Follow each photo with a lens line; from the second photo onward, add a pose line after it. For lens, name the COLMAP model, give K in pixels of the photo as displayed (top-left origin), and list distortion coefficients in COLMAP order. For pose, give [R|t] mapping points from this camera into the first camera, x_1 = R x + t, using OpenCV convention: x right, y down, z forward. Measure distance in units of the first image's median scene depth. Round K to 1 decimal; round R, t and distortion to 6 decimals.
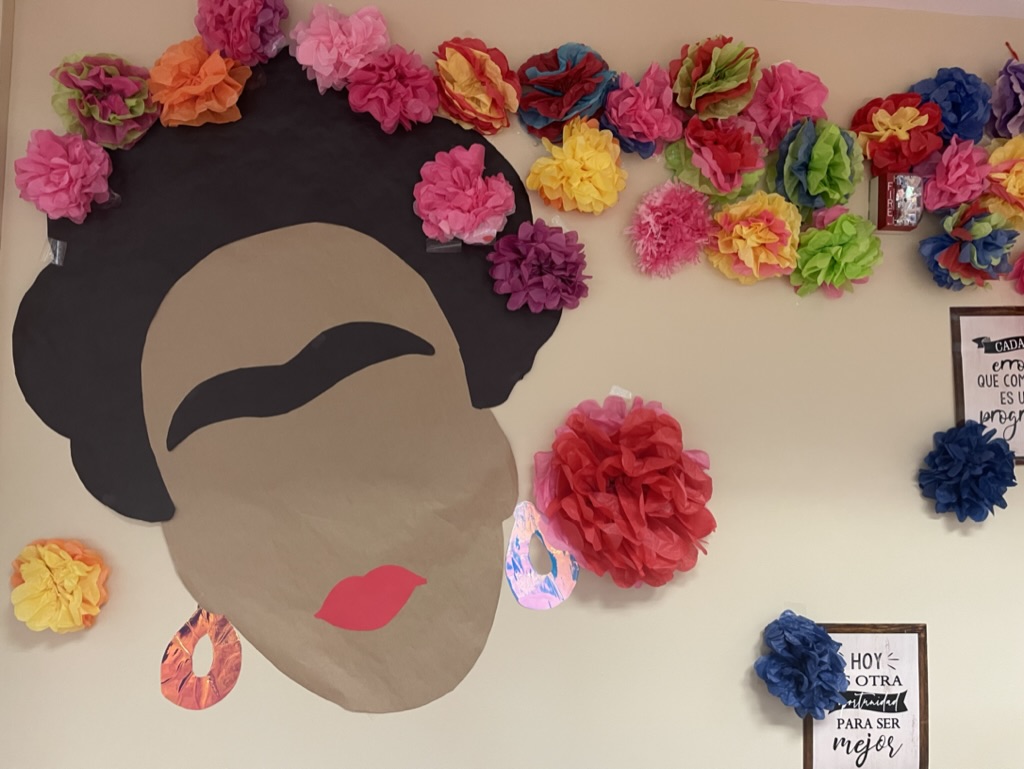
lens RADIAL K [[780.1, 0, 512.3], [0, 780.1, 386.3], [0, 0, 1]] dist [0.091405, -0.103627]
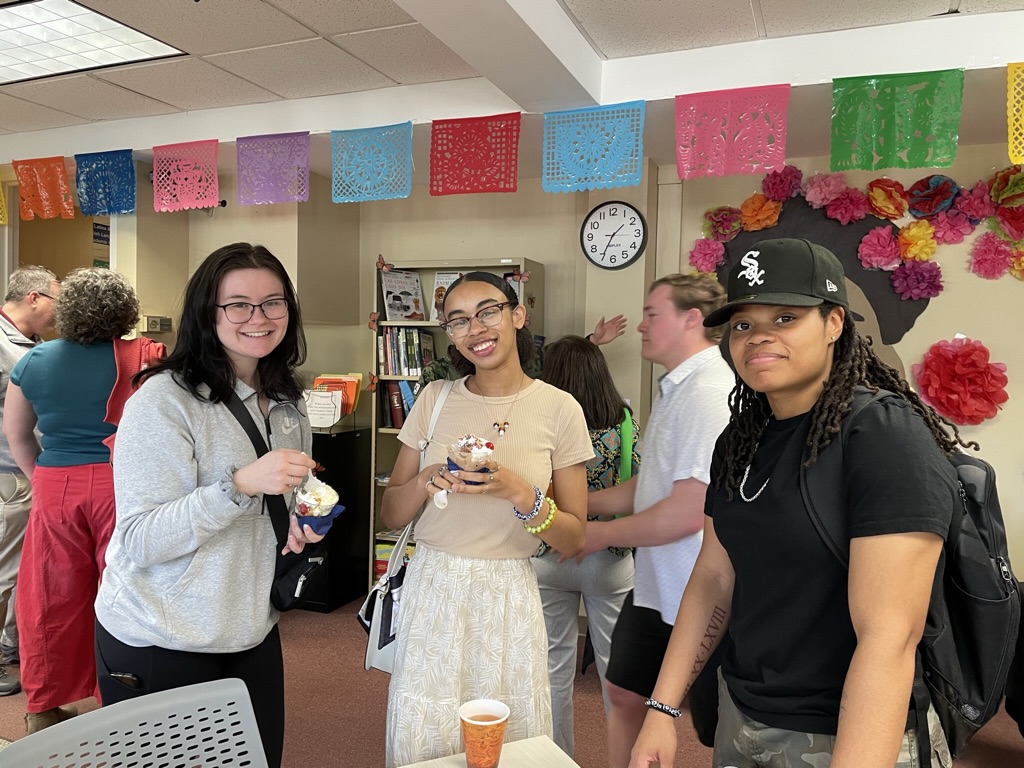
lens RADIAL K [[780.1, 0, 527.2], [0, 780.1, 385.8], [0, 0, 1]] dist [0.091405, -0.103627]
pose [[0.908815, 0.012175, -0.417022, -0.029862], [0.024321, 0.996328, 0.082090, -0.066465], [0.416490, -0.084747, 0.905182, -1.515237]]
